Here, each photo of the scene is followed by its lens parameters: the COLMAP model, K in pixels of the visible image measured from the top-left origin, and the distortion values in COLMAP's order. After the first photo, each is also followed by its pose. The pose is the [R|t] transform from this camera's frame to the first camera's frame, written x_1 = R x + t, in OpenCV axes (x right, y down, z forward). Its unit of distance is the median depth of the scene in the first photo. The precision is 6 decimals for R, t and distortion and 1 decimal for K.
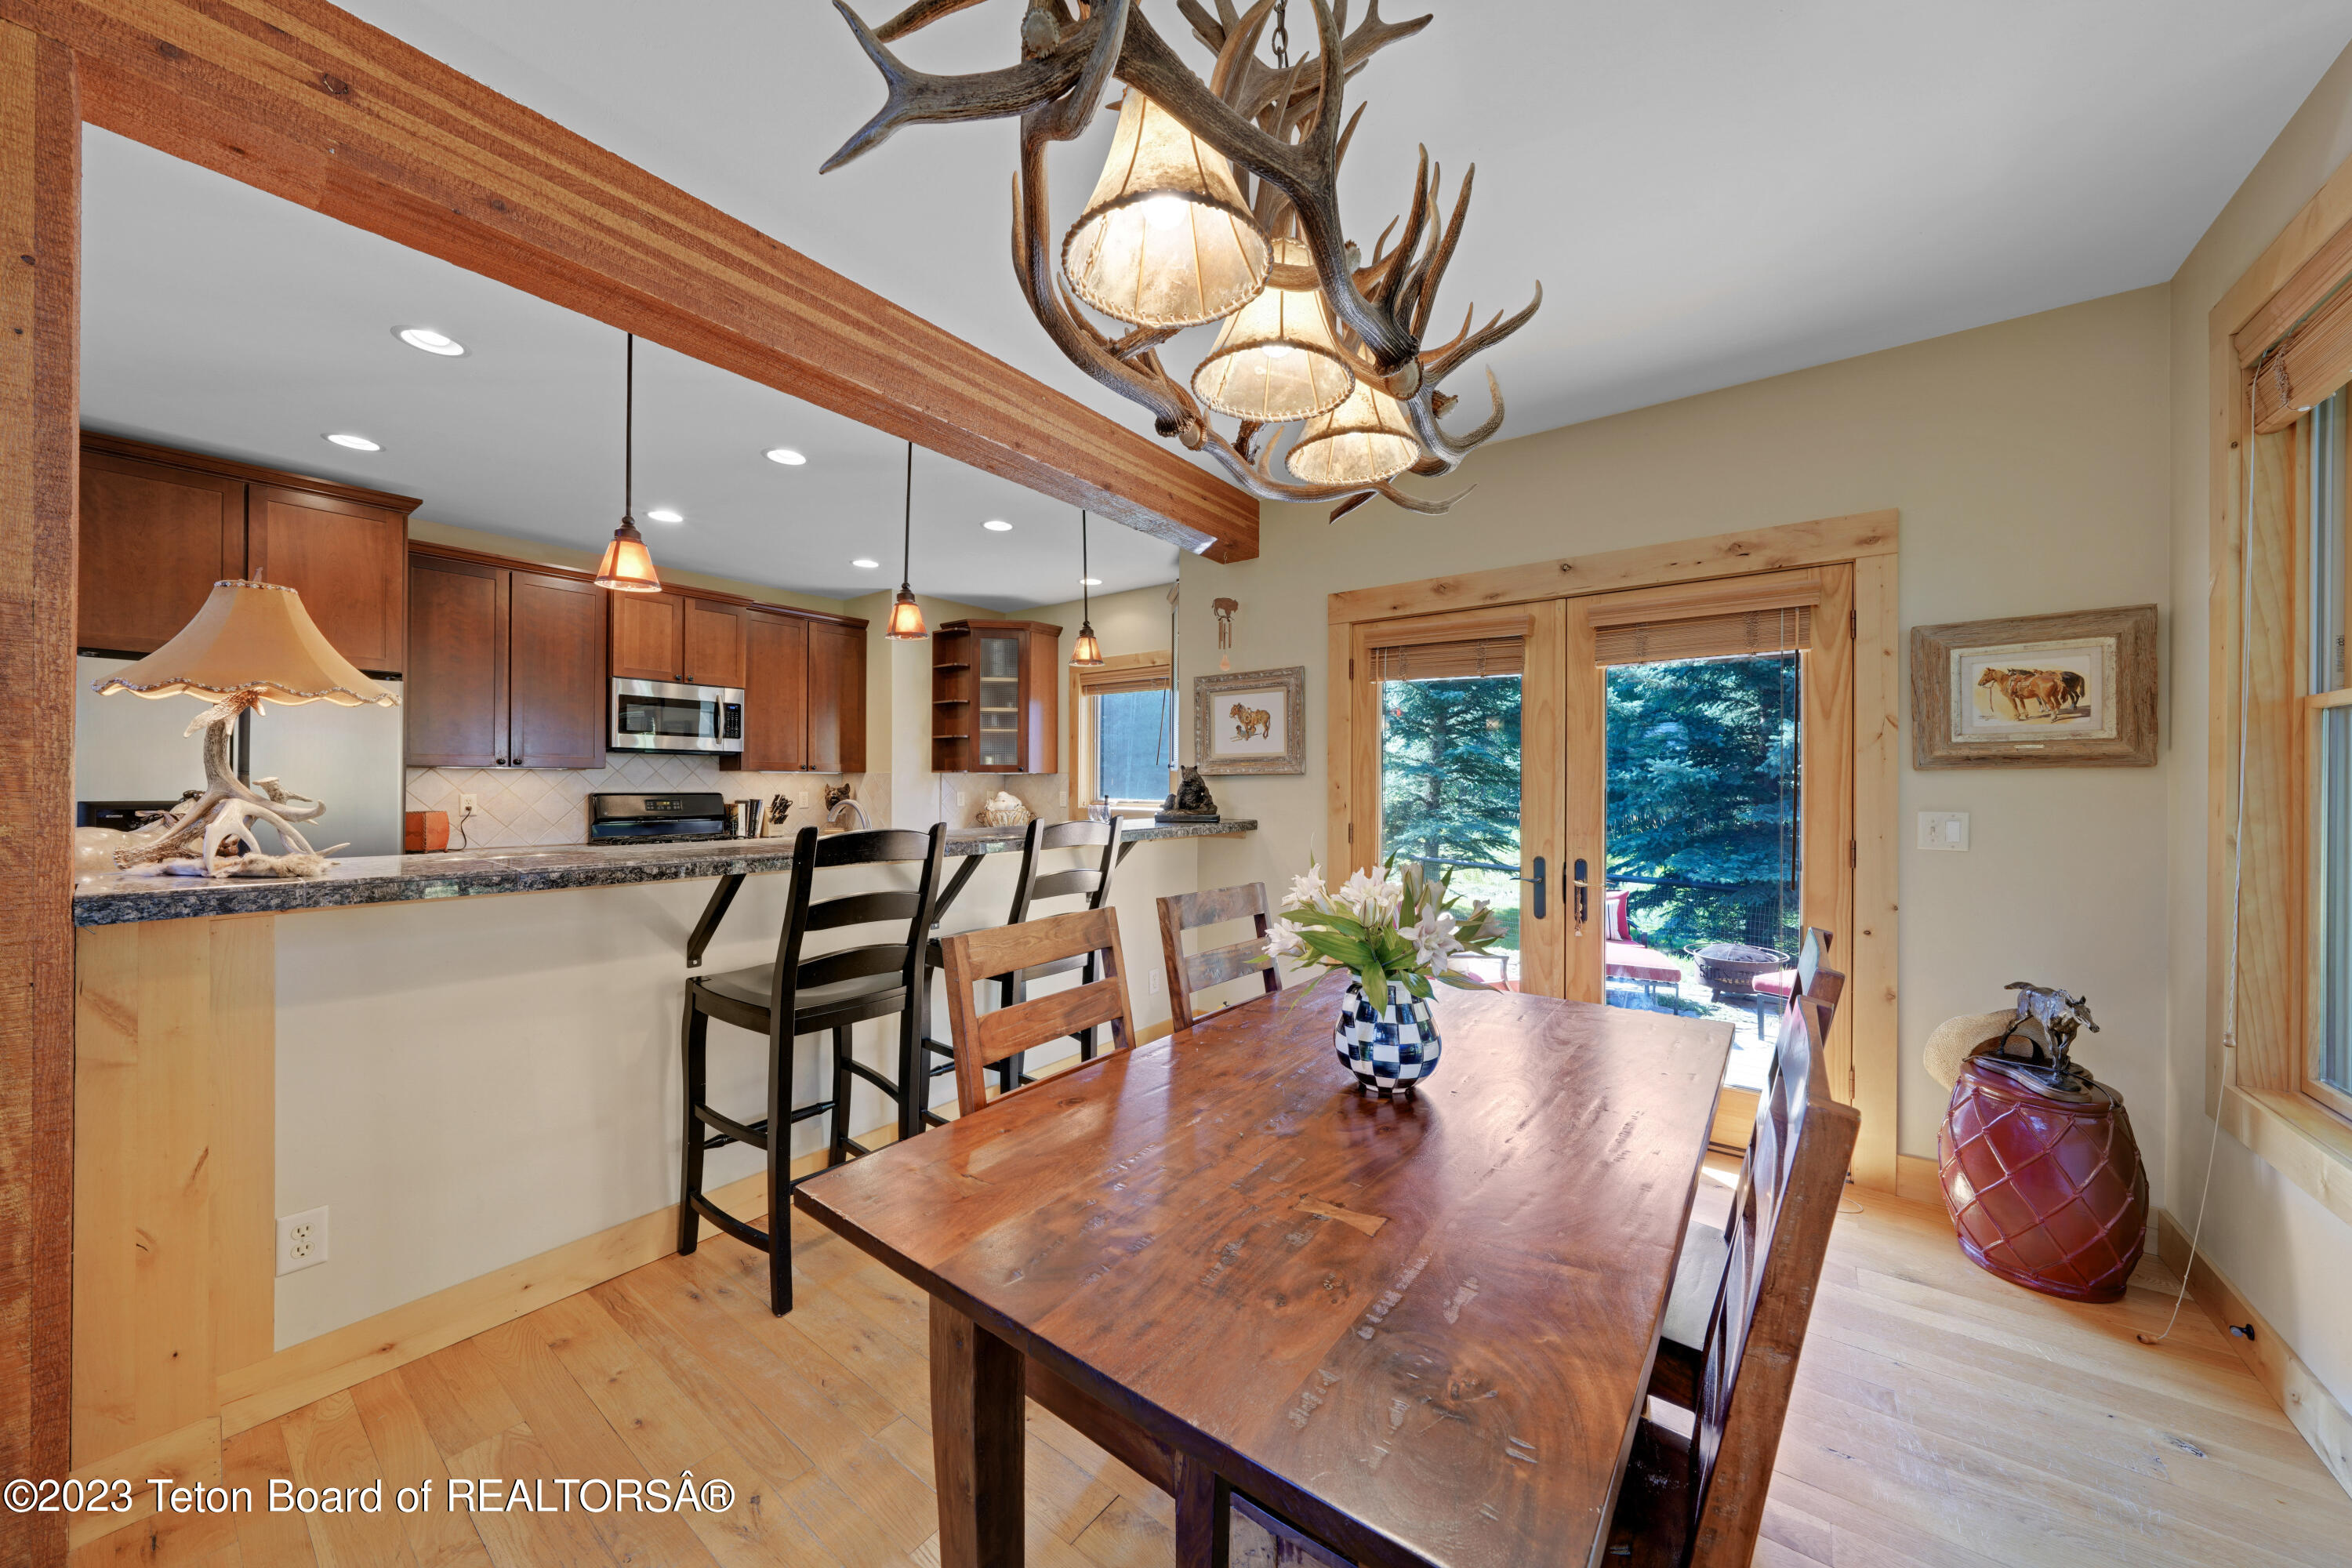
lens RADIAL K [[818.2, 0, 1188.1], [0, 818.2, 784.2], [0, 0, 1]] dist [-0.000432, -0.000187]
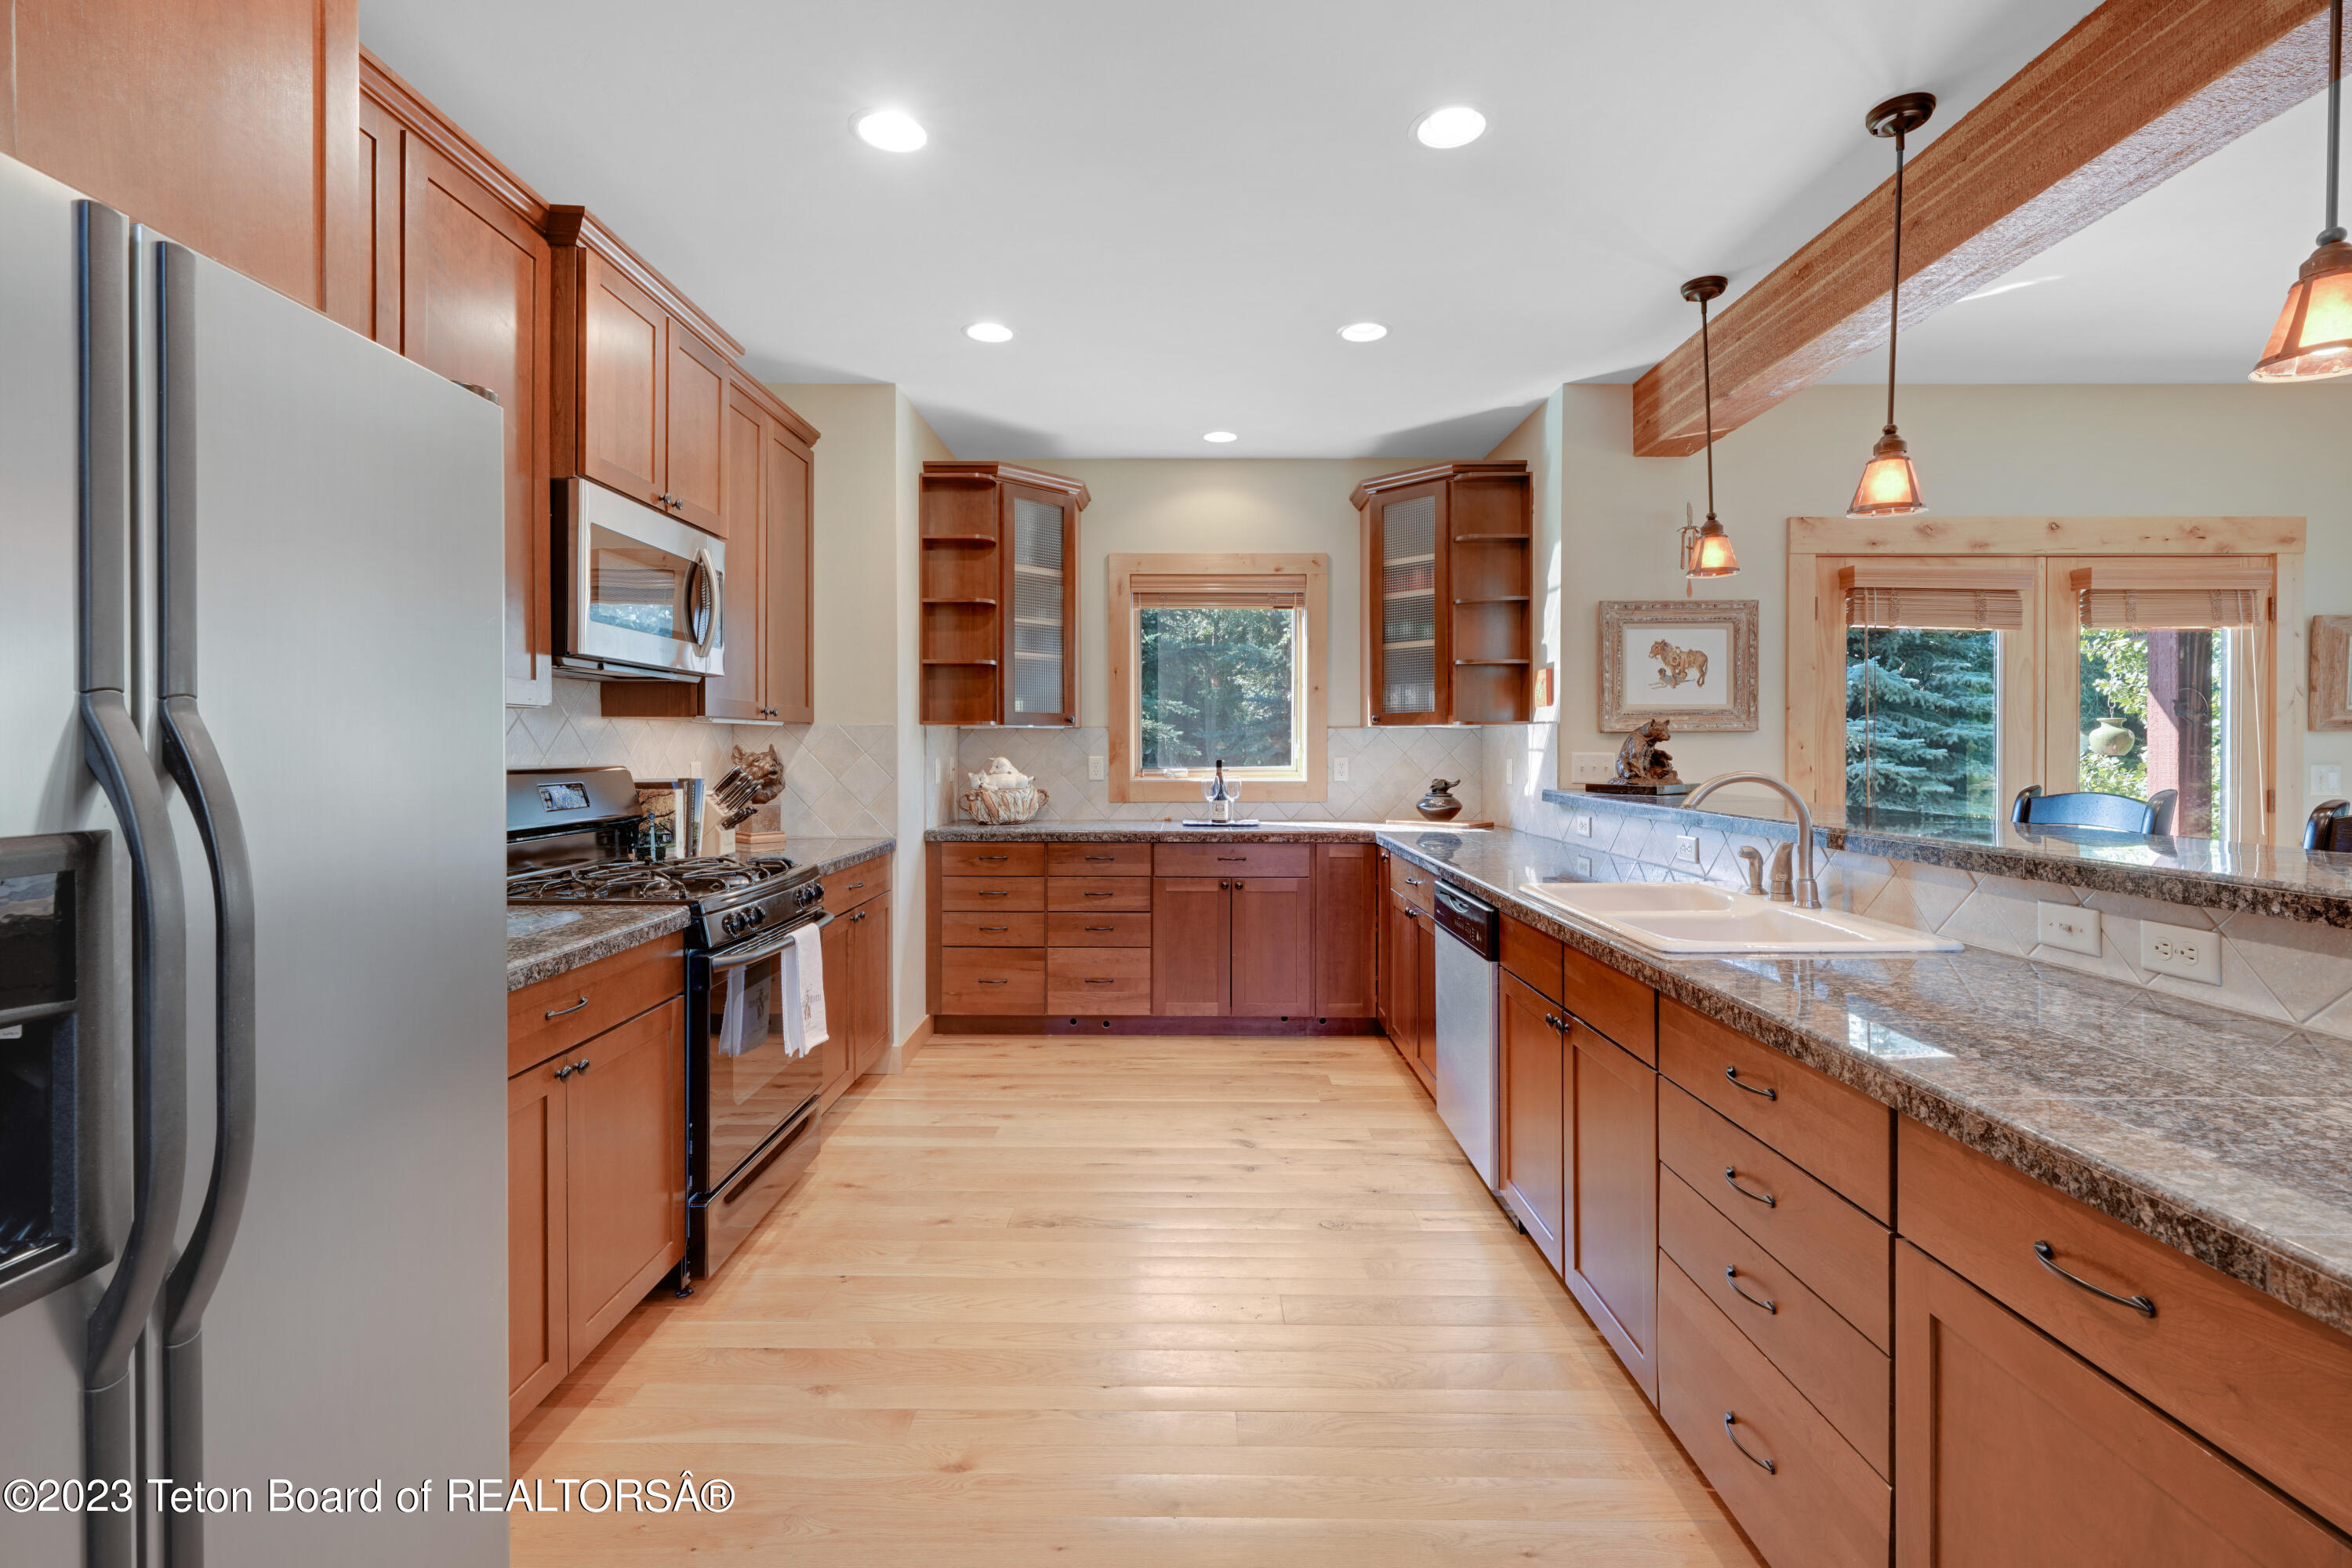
lens RADIAL K [[1051.5, 0, 1193.2], [0, 1051.5, 743.3], [0, 0, 1]] dist [0.009732, 0.000397]
pose [[0.796750, -0.001140, 0.604308, -0.933429], [0.001183, 0.999999, 0.000327, -0.001417], [-0.604308, 0.000454, 0.796751, 0.487353]]
